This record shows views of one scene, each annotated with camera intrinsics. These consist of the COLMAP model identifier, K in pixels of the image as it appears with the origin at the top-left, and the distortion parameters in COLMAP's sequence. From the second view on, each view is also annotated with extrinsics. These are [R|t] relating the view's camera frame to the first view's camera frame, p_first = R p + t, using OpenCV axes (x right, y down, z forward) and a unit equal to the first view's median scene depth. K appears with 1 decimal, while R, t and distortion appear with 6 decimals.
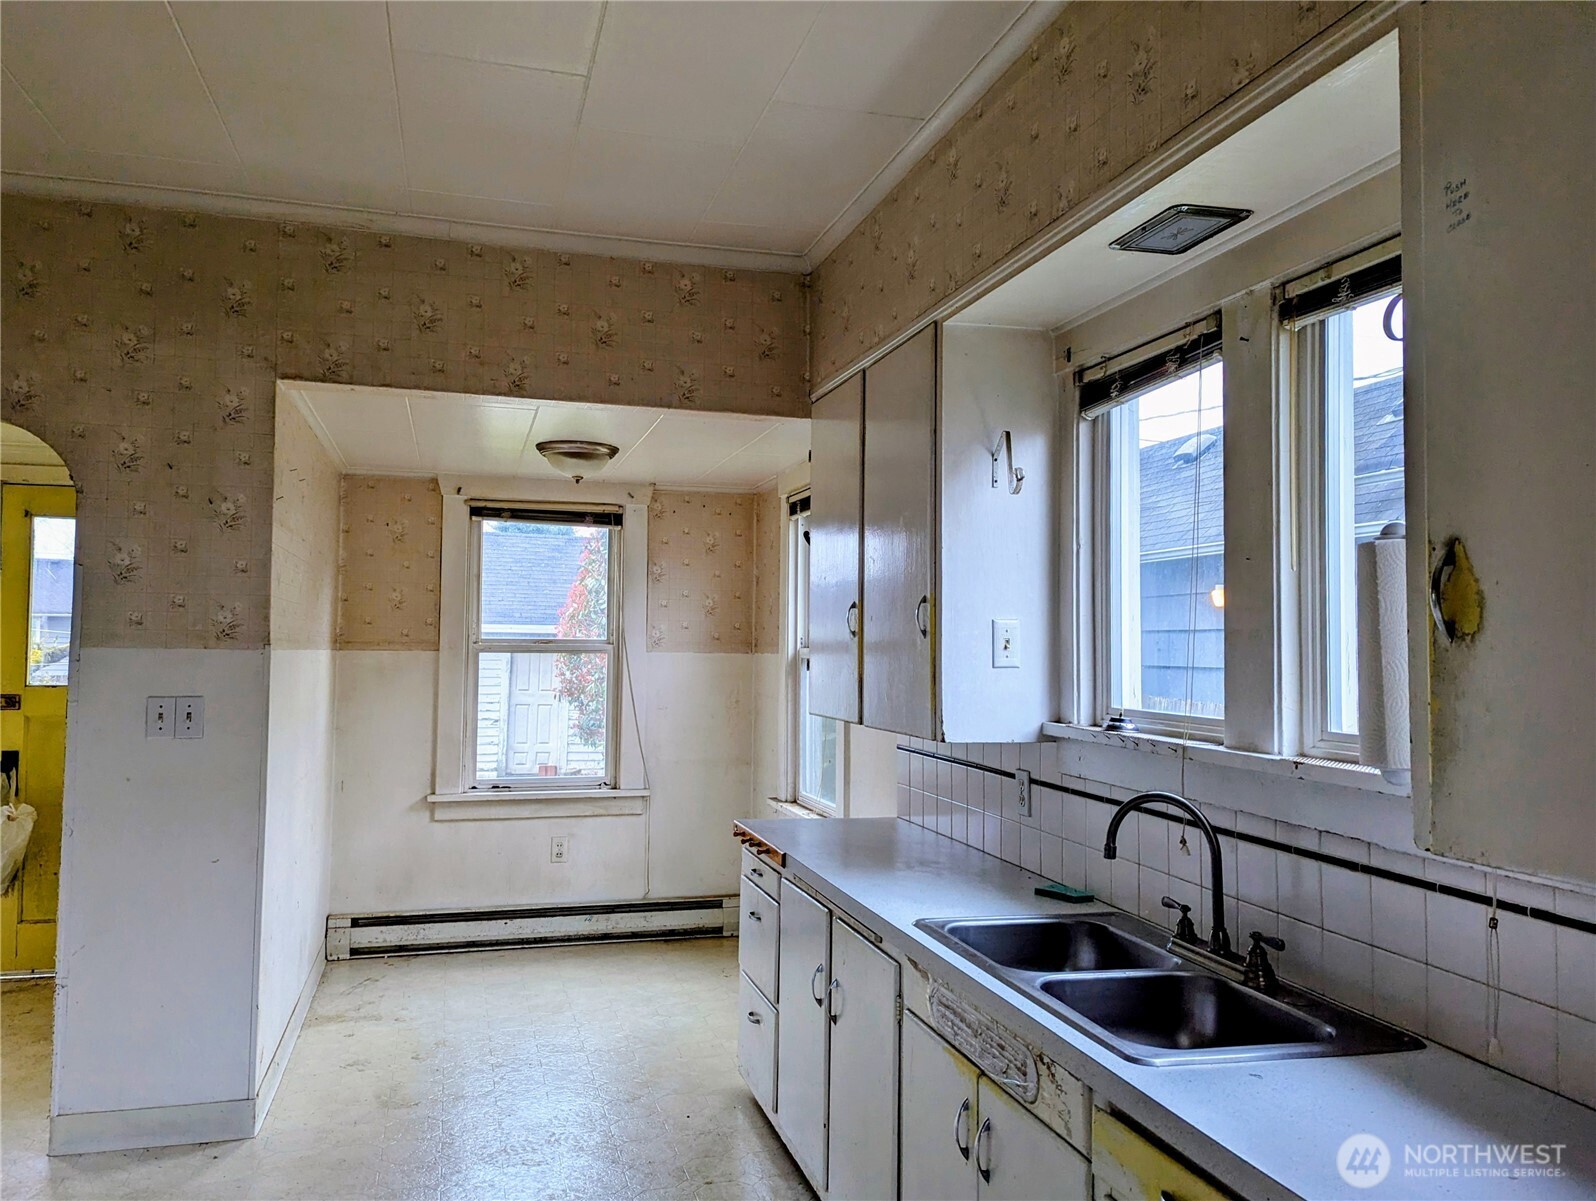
lens RADIAL K [[1214.1, 0, 785.8], [0, 1214.1, 599.7], [0, 0, 1]] dist [0.059771, -0.039532]
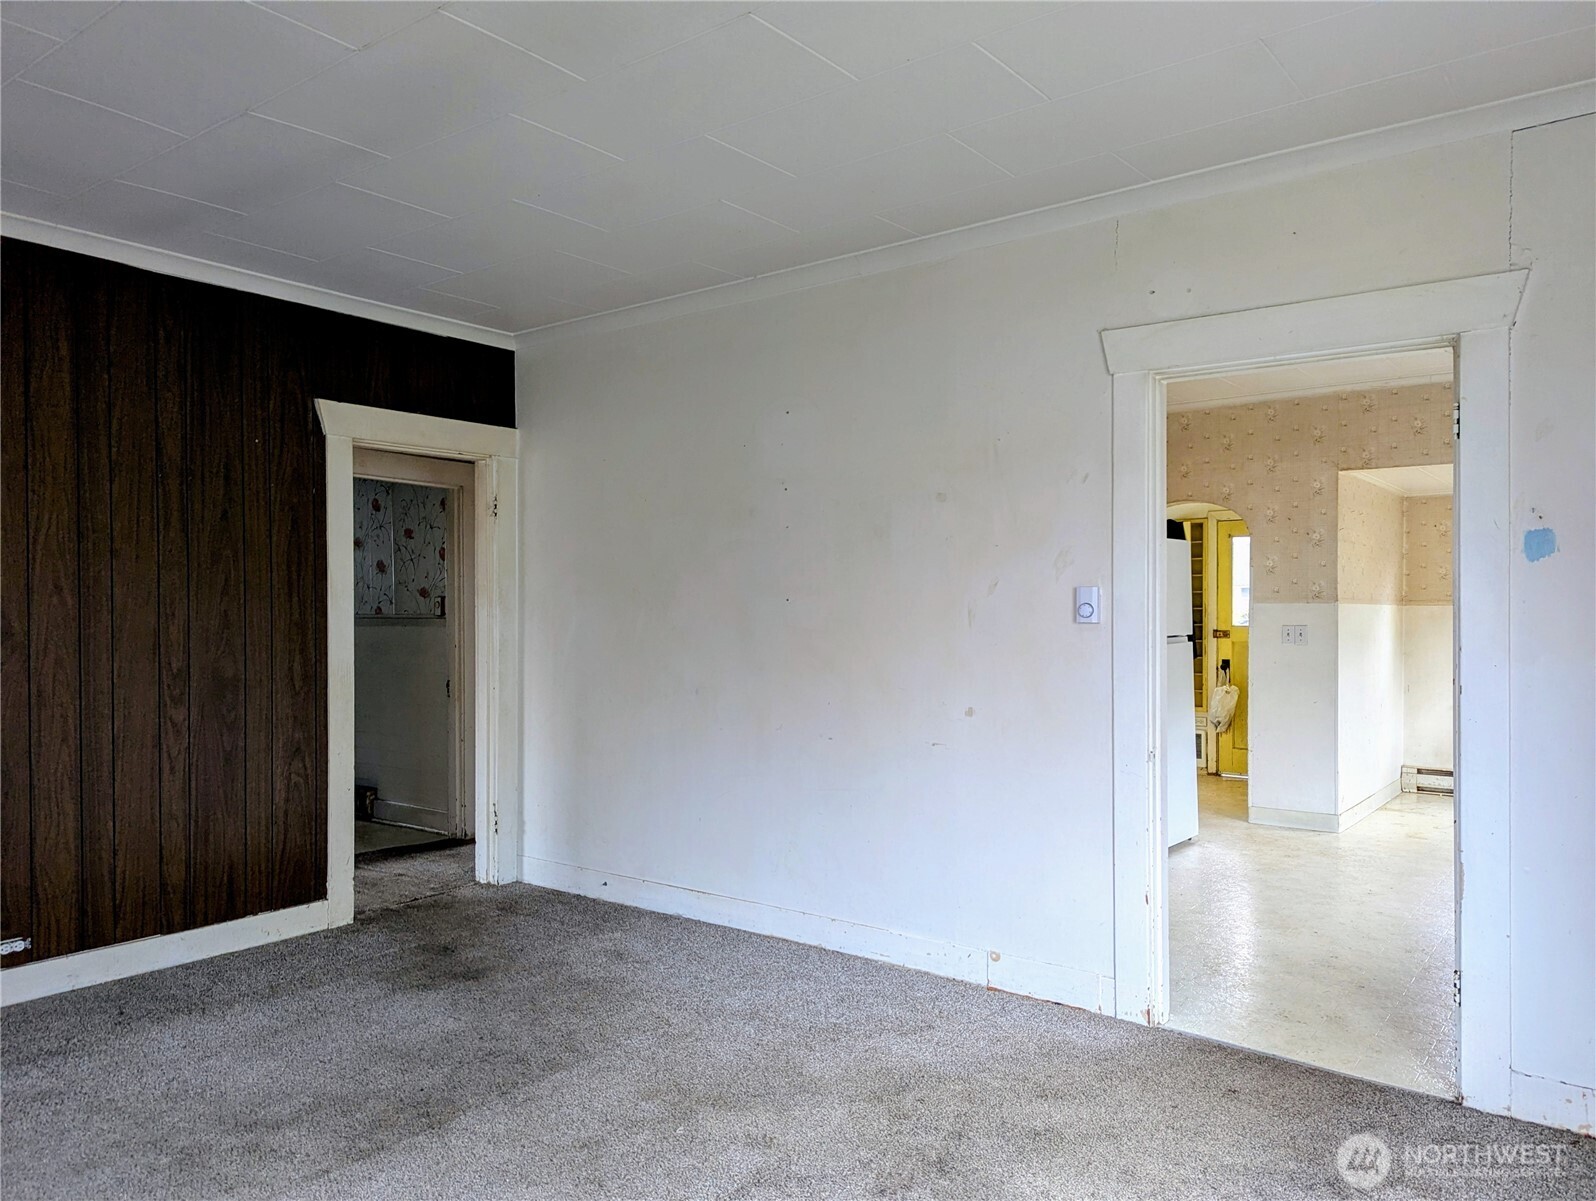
lens RADIAL K [[1184.8, 0, 782.1], [0, 1184.8, 617.2], [0, 0, 1]] dist [0.055363, -0.013865]
pose [[0.613250, -0.006808, -0.789859, 0.484036], [0.038964, 0.999006, 0.021641, -0.013164], [0.788927, -0.044047, 0.612906, -0.789737]]
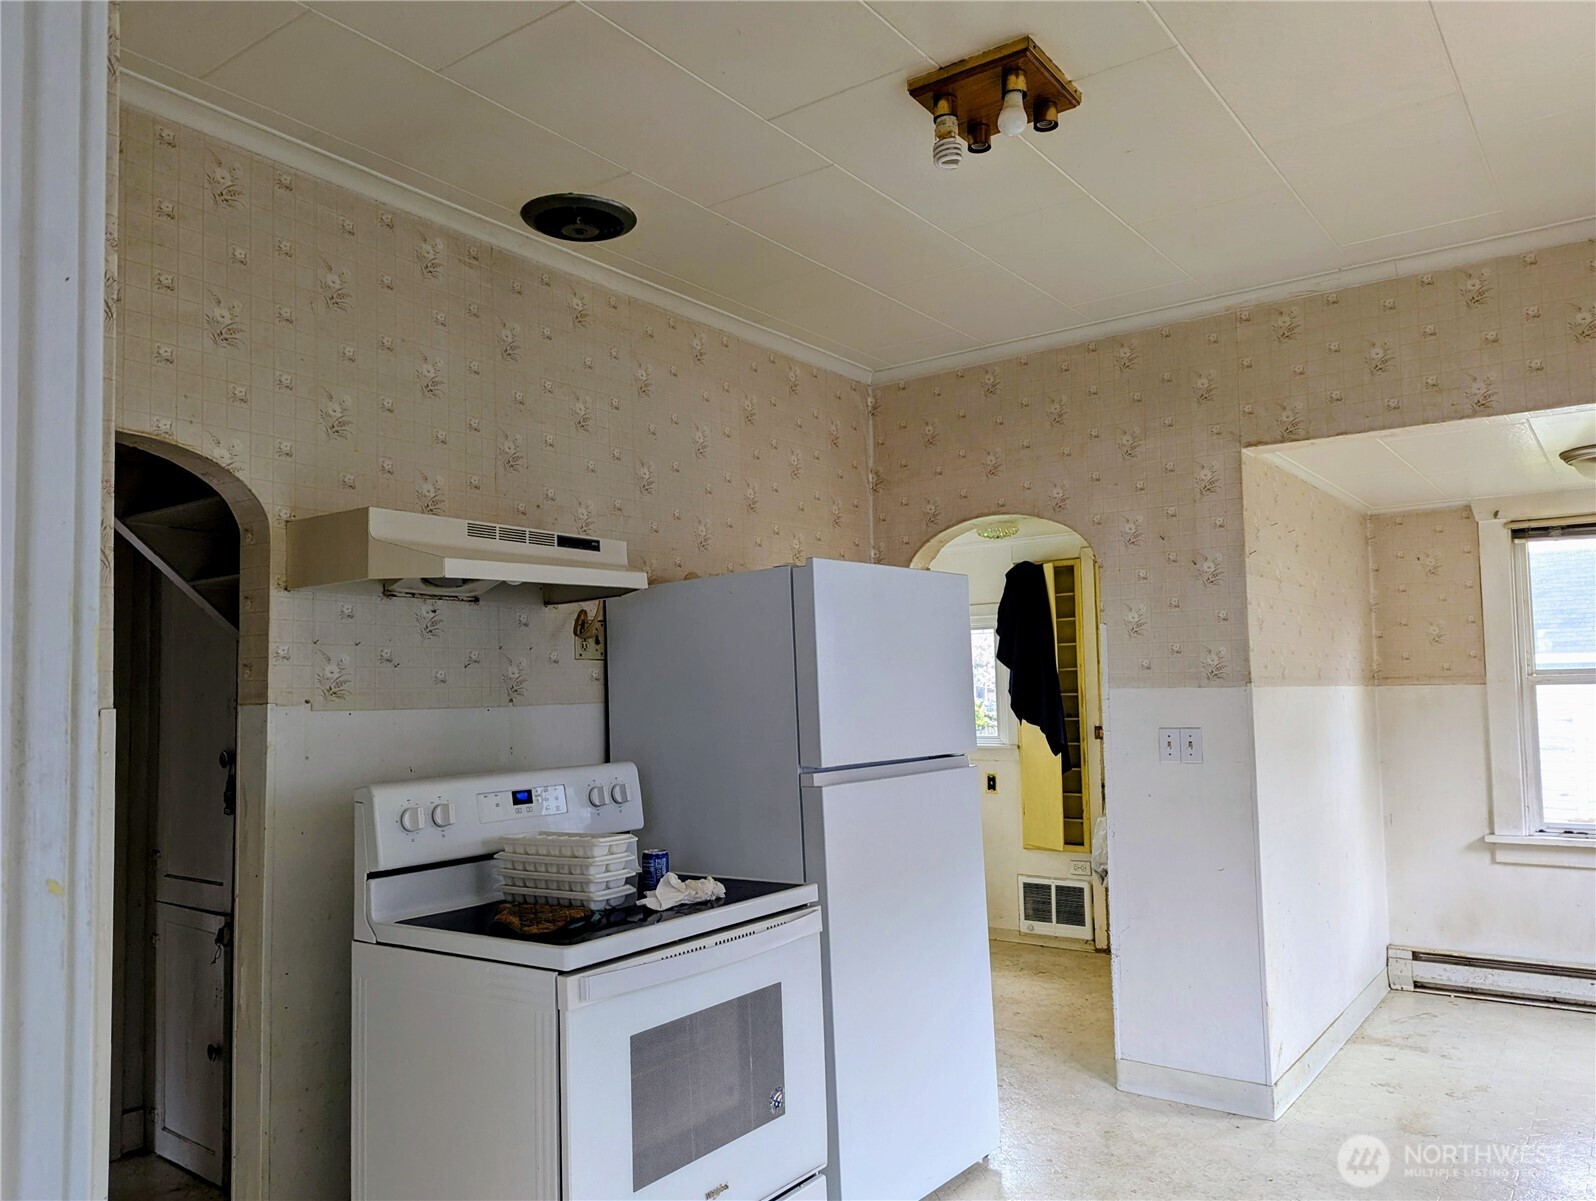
lens RADIAL K [[1184.8, 0, 801.5], [0, 1184.8, 624.7], [0, 0, 1]] dist [0.055363, -0.013865]
pose [[0.629548, -0.069646, -0.773834, 0.140905], [0.059261, 0.997377, -0.041553, 0.003705], [0.774698, -0.019699, 0.632024, -0.014265]]
